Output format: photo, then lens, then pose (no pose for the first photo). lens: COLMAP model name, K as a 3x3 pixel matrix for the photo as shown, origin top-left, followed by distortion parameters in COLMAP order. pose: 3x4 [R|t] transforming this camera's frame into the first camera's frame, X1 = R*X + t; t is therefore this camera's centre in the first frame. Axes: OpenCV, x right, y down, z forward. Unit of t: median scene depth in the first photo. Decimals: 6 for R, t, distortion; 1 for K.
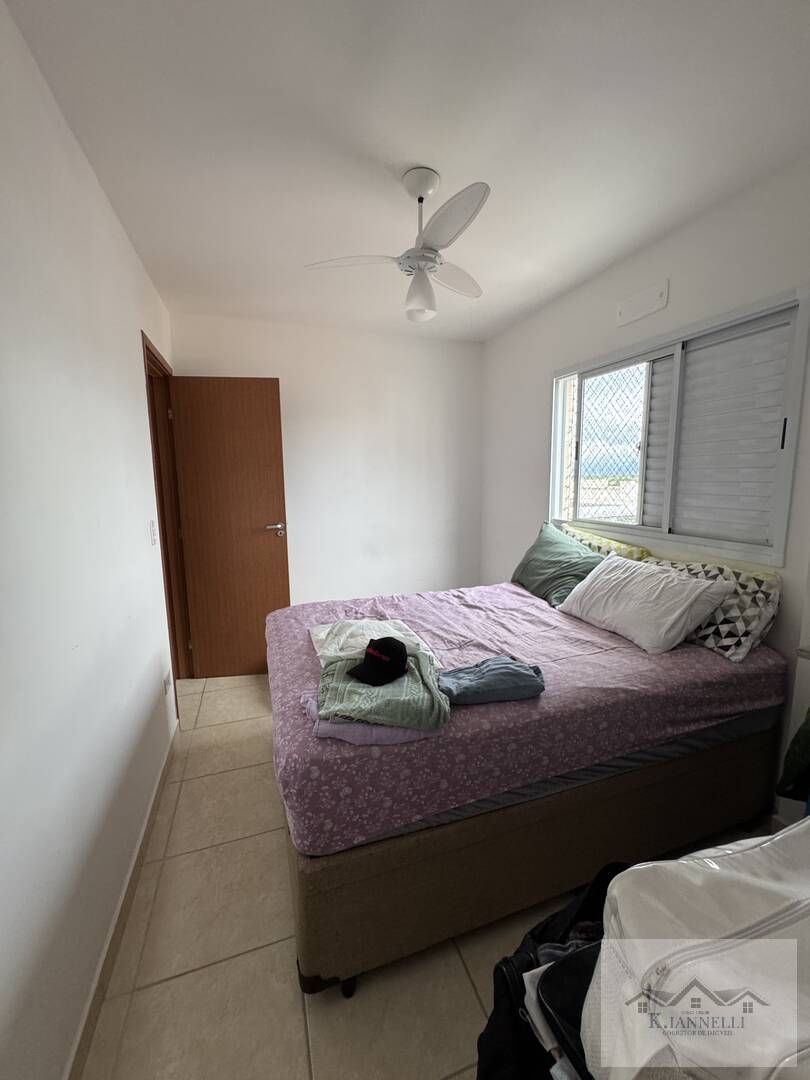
lens RADIAL K [[434.0, 0, 404.2], [0, 434.0, 539.3], [0, 0, 1]] dist [-0.008191, -0.000079]
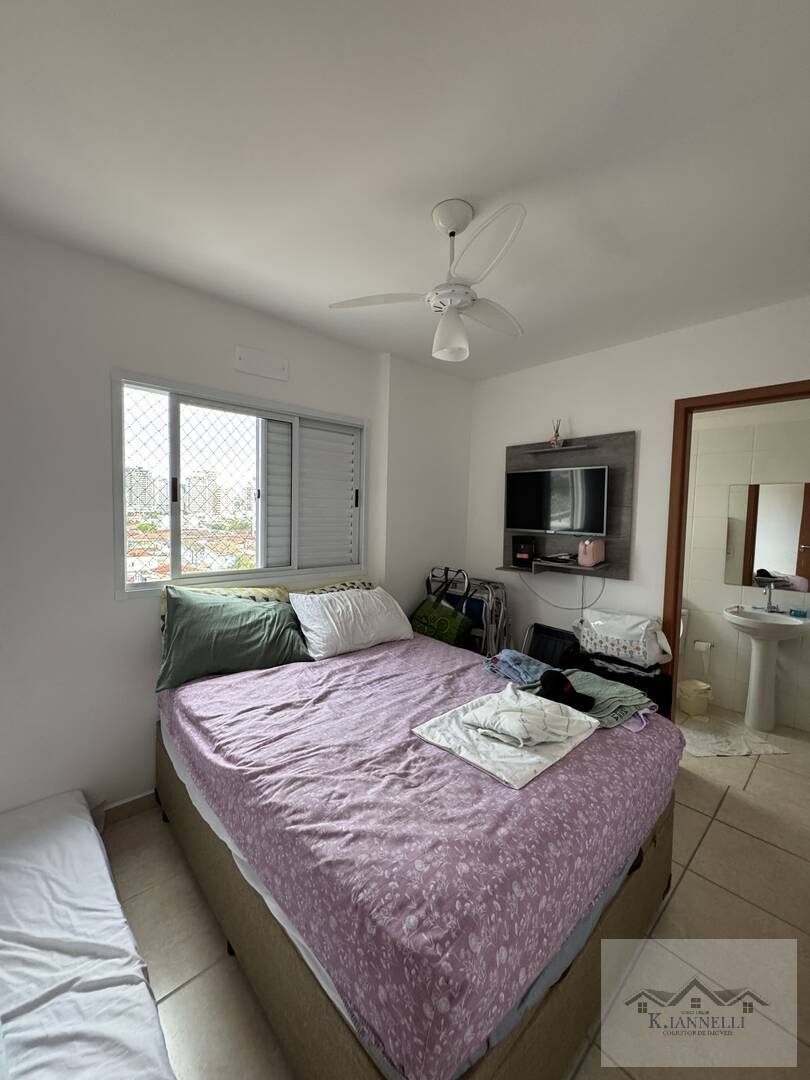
lens RADIAL K [[434.0, 0, 404.8], [0, 434.0, 536.6], [0, 0, 1]] dist [-0.008191, -0.000079]
pose [[-0.406306, -0.050876, 0.912320, -0.629422], [0.110446, 0.988394, 0.104306, -0.202361], [-0.907038, 0.143143, -0.395971, 1.220555]]
